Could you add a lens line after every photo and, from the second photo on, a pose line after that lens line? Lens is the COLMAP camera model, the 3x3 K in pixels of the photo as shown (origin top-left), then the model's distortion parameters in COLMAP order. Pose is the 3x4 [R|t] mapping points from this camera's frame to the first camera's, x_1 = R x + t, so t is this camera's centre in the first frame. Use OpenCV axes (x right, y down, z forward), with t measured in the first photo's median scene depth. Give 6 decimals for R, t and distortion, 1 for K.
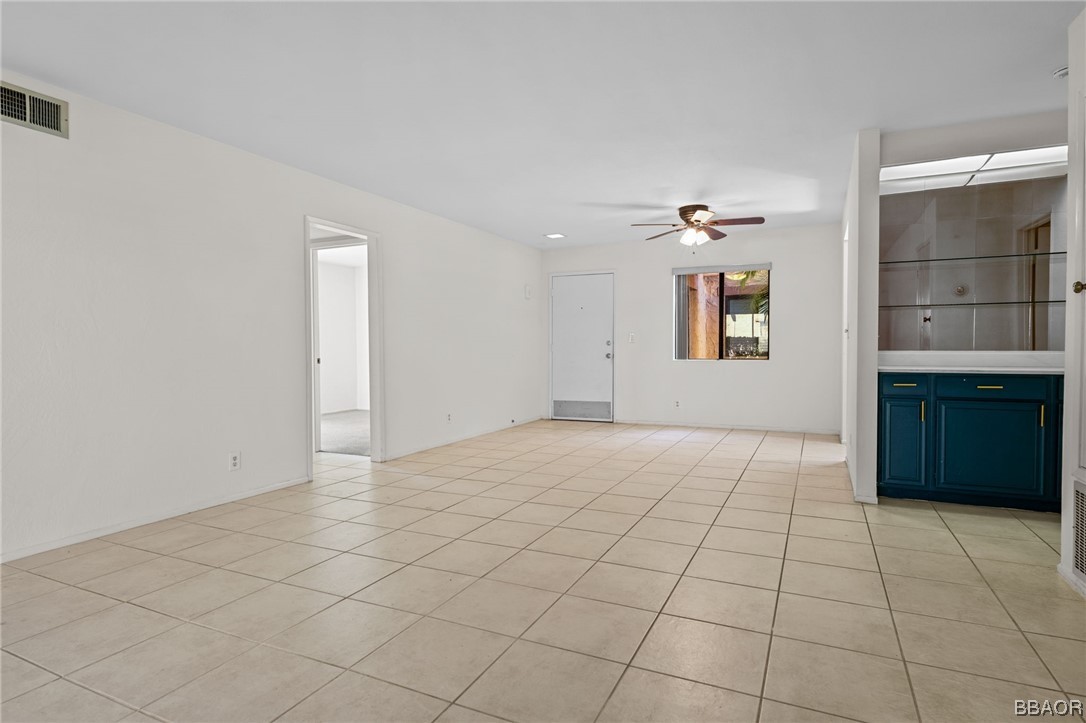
lens RADIAL K [[557.3, 0, 546.9], [0, 557.3, 365.9], [0, 0, 1]] dist [-0.009840, -0.000151]
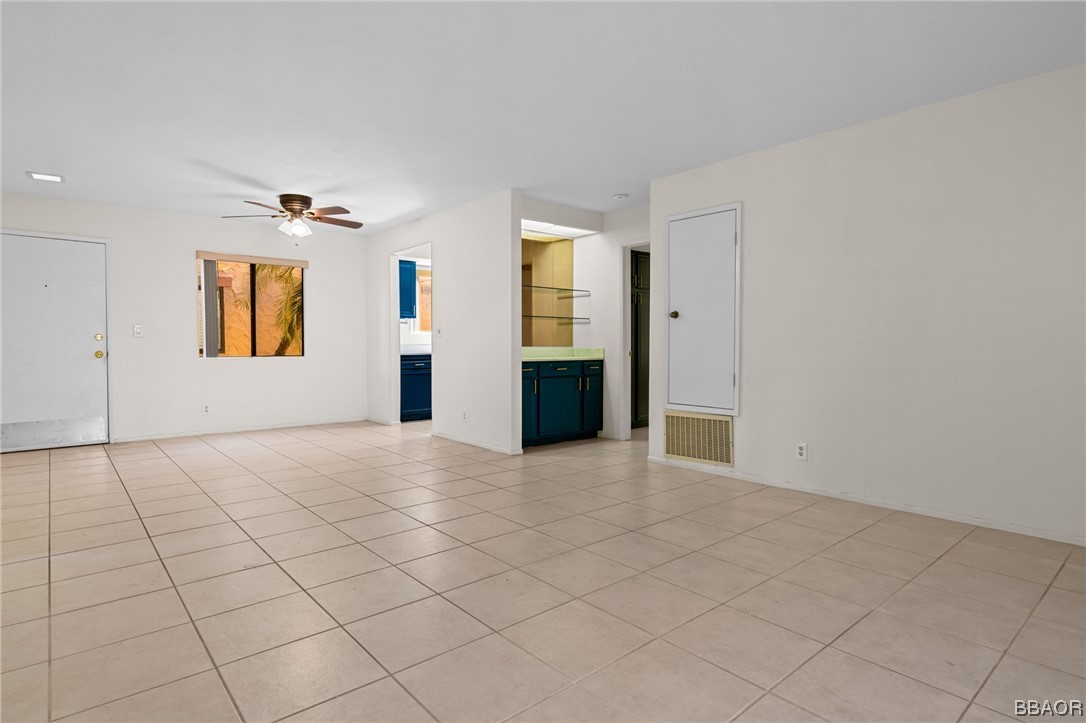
lens RADIAL K [[545.0, 0, 547.9], [0, 545.0, 358.7], [0, 0, 1]] dist [-0.000014, -0.000244]
pose [[0.439469, -0.021837, 0.897992, -0.631712], [0.026743, 0.999579, 0.011220, -0.010433], [-0.897860, 0.019085, 0.439868, 0.317499]]
